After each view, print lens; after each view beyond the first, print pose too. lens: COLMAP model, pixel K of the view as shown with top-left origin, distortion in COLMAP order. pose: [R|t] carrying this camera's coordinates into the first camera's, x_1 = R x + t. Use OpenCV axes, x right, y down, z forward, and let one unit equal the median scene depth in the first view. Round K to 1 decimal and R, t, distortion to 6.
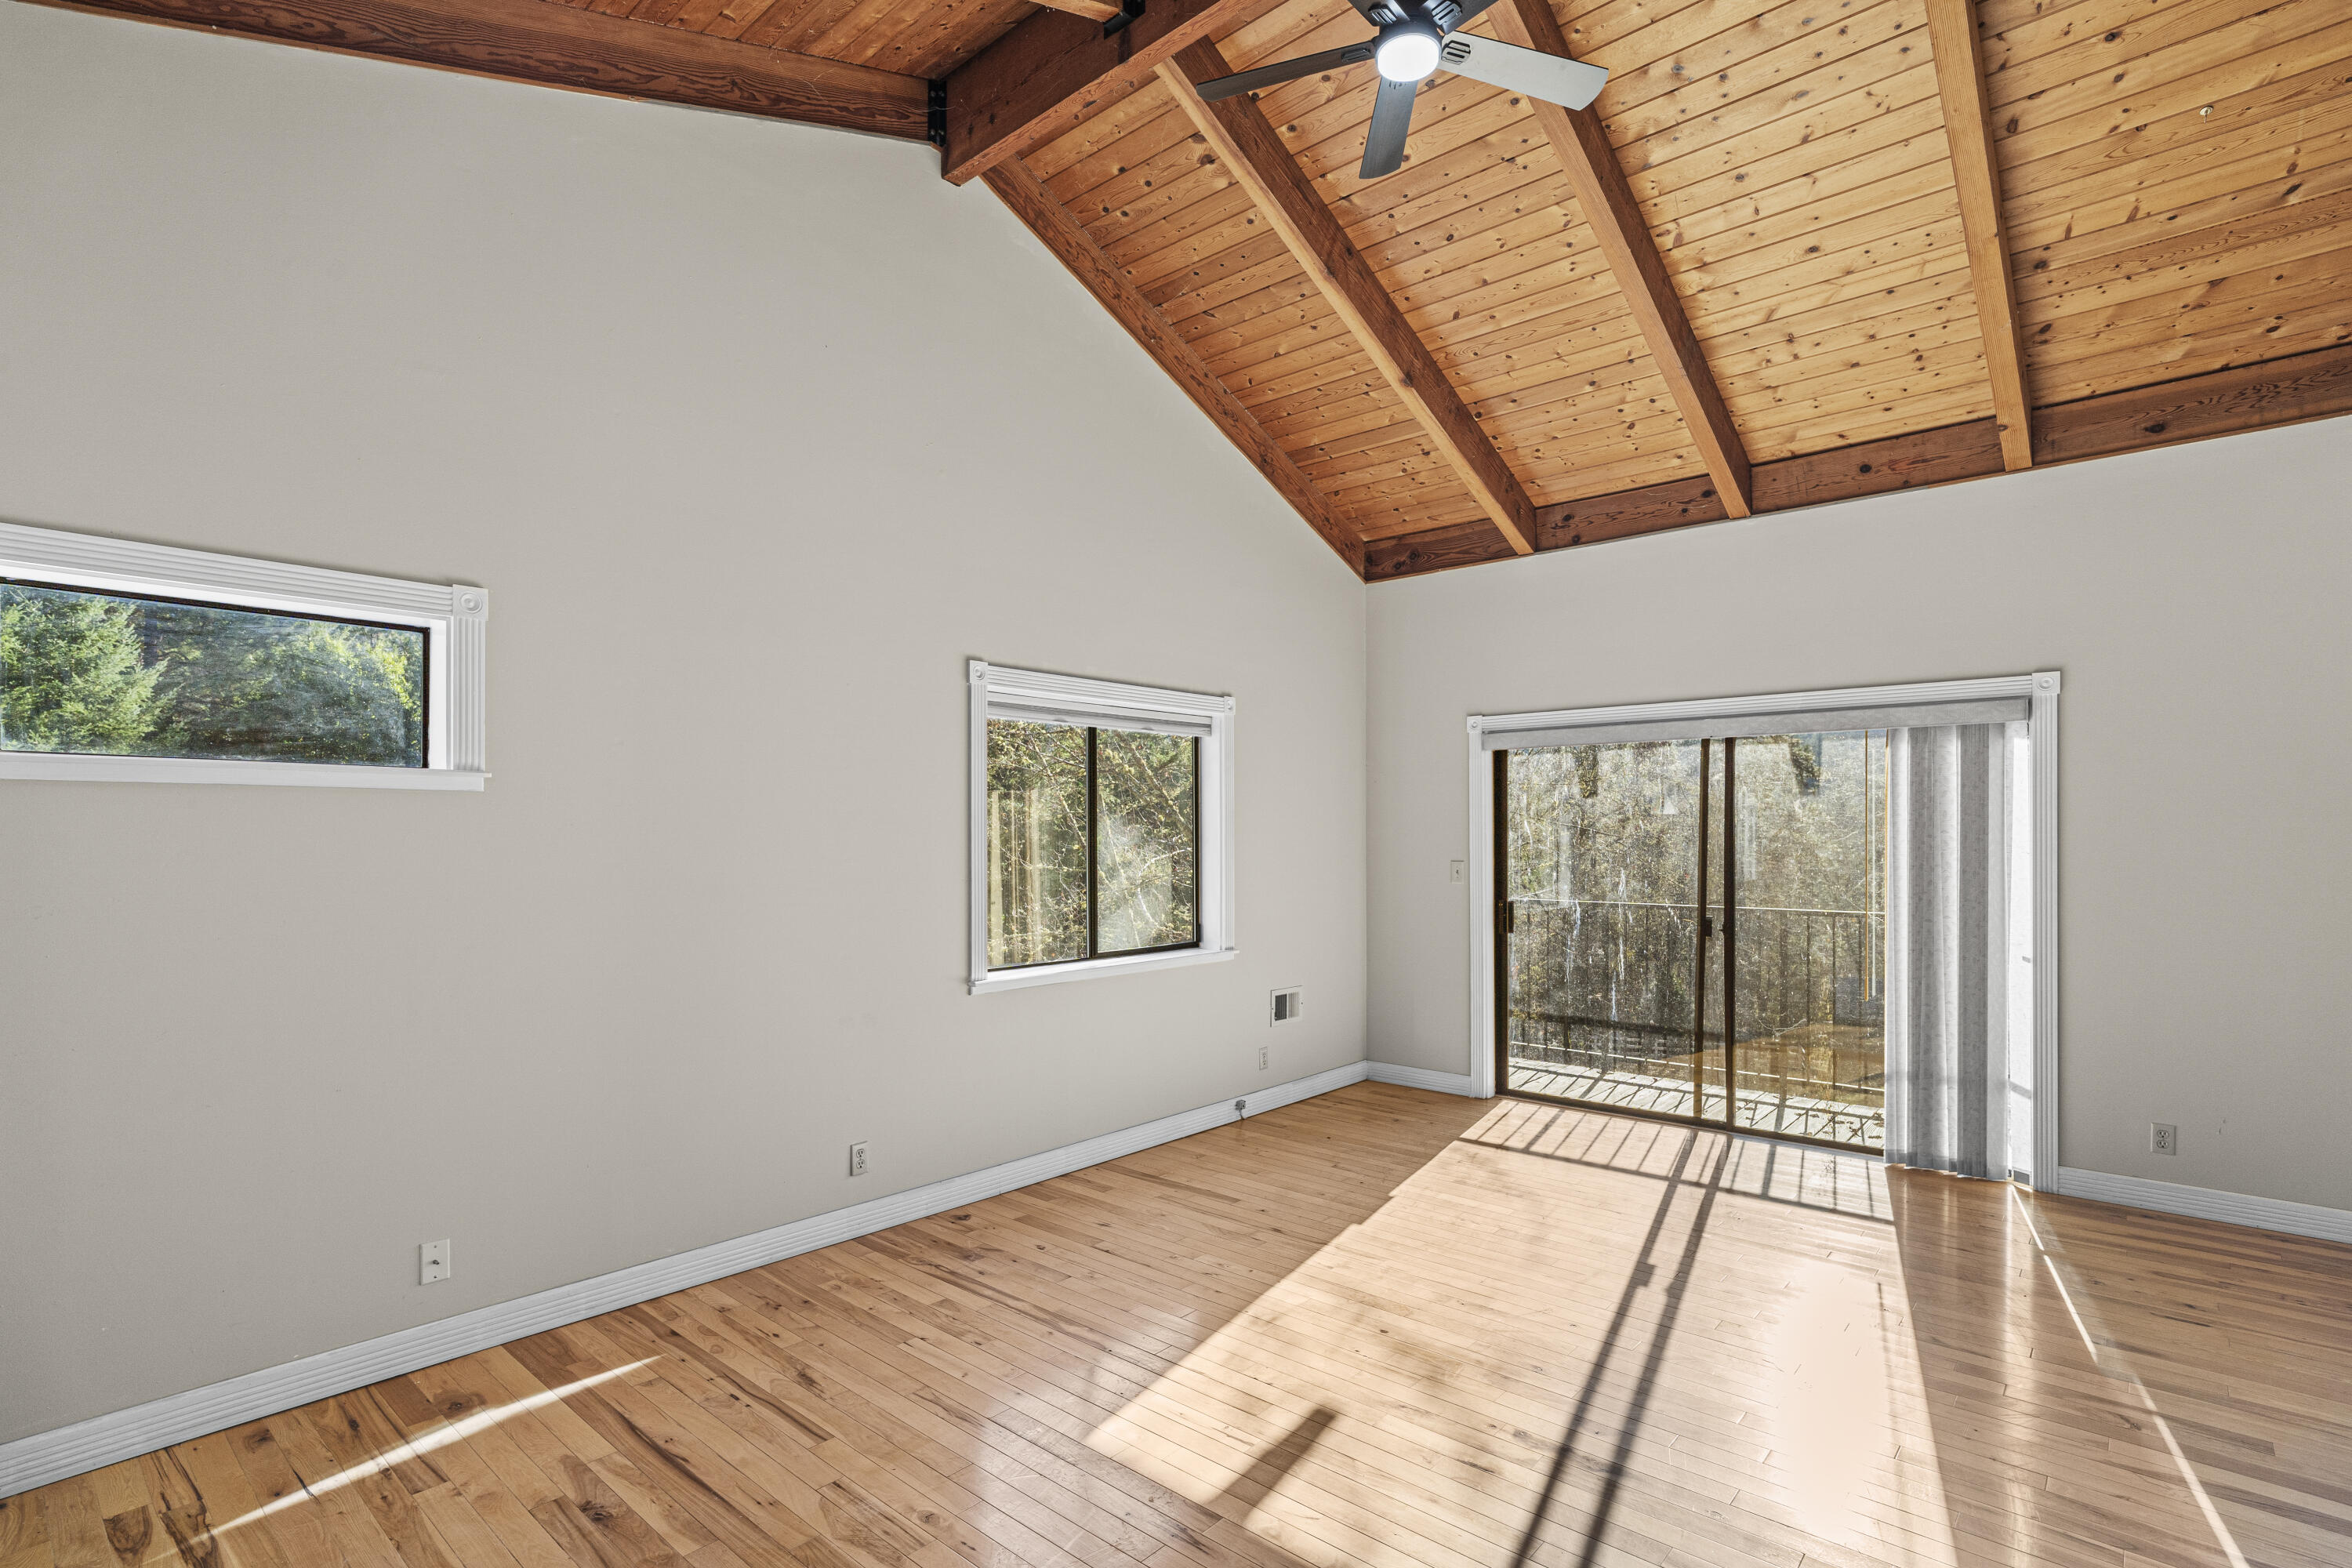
lens RADIAL K [[1110.4, 0, 1177.2], [0, 1110.4, 802.3], [0, 0, 1]] dist [-0.003900, 0.002339]
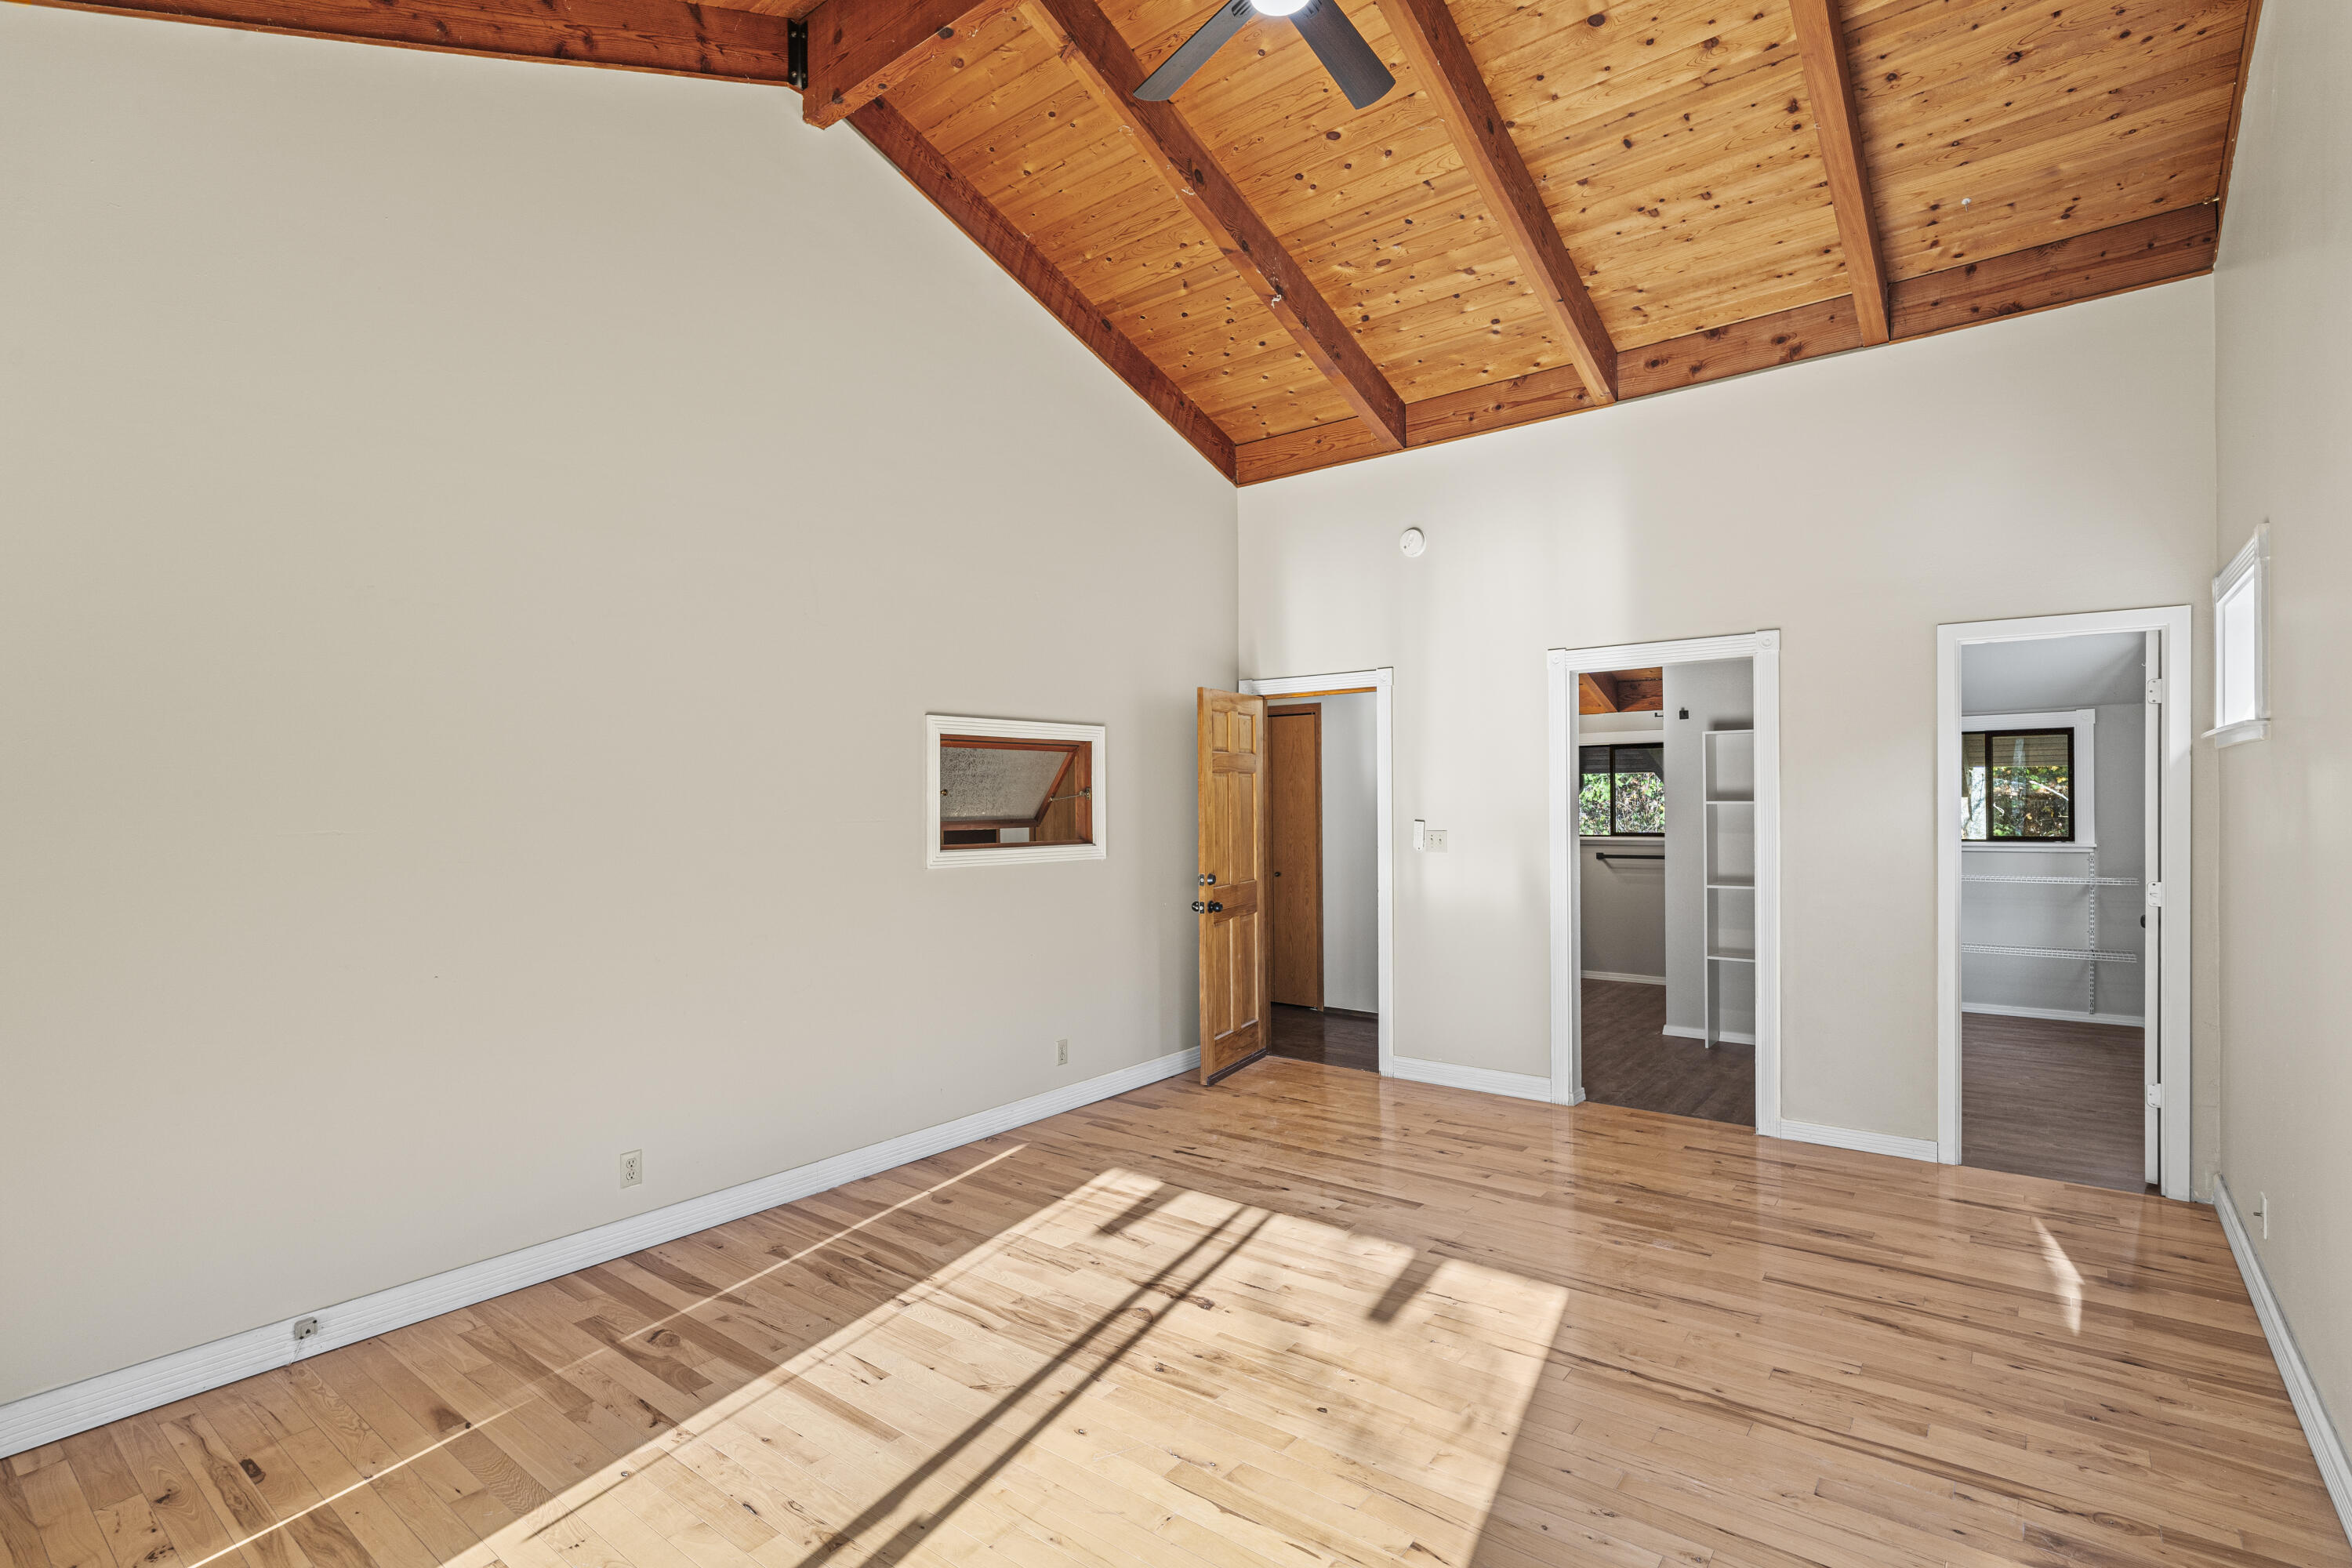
lens RADIAL K [[1110.4, 0, 1175.0], [0, 1110.4, 797.3], [0, 0, 1]] dist [-0.003900, 0.002339]
pose [[-0.998317, 0.007522, -0.057505, 0.400693], [0.008870, 0.999691, -0.023206, 0.053512], [0.057313, -0.023677, -0.998075, 2.130539]]
